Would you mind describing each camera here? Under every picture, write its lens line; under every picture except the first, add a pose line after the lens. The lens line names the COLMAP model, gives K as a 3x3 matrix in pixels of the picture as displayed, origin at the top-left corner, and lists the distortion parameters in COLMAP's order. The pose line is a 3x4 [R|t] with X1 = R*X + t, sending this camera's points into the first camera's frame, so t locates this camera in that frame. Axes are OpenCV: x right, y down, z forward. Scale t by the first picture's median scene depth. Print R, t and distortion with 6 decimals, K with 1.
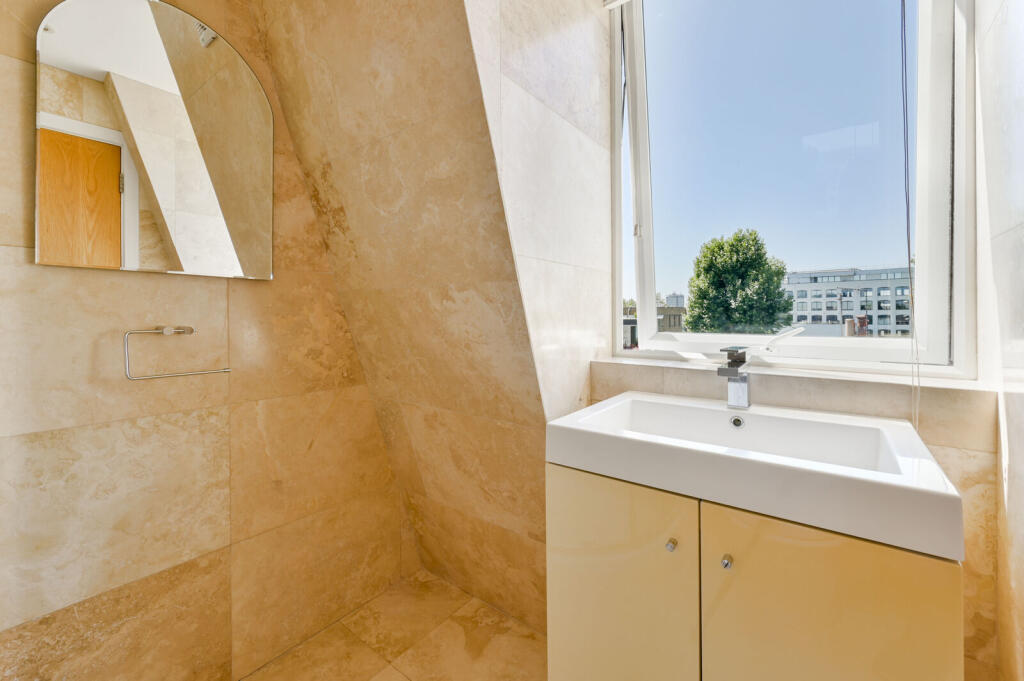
lens RADIAL K [[424.2, 0, 496.9], [0, 424.2, 319.0], [0, 0, 1]] dist [-0.001427, 0.000264]
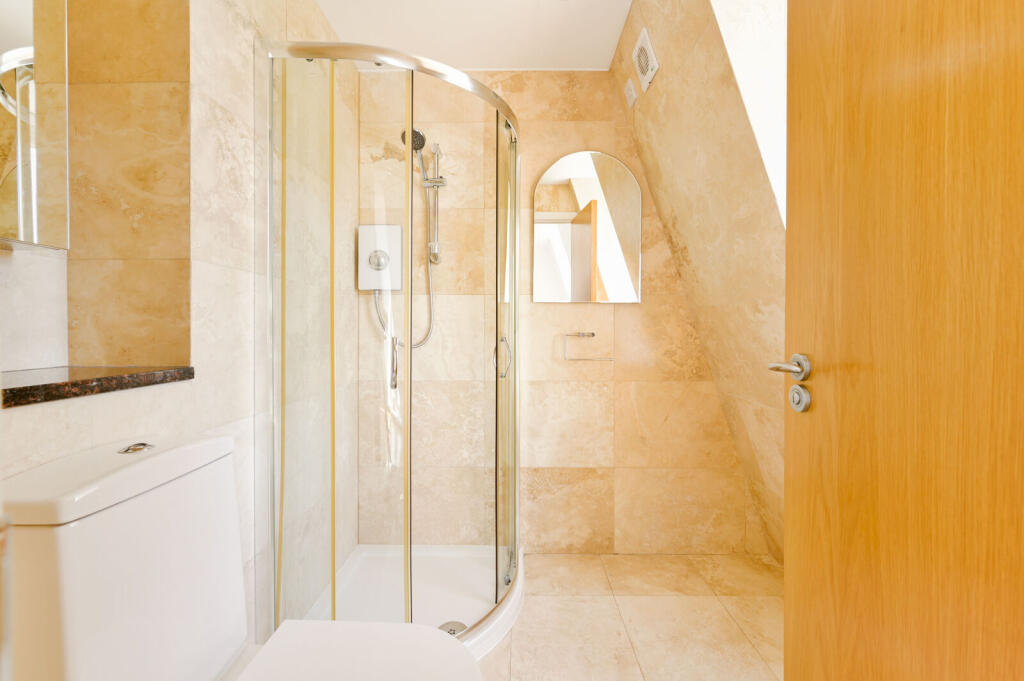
lens RADIAL K [[404.6, 0, 514.3], [0, 404.6, 336.2], [0, 0, 1]] dist [0.000145, 0.000072]
pose [[0.617973, 0.015189, -0.786052, 0.306666], [-0.005420, 0.999872, 0.015060, 0.007917], [0.786180, -0.005046, 0.617977, -0.226600]]
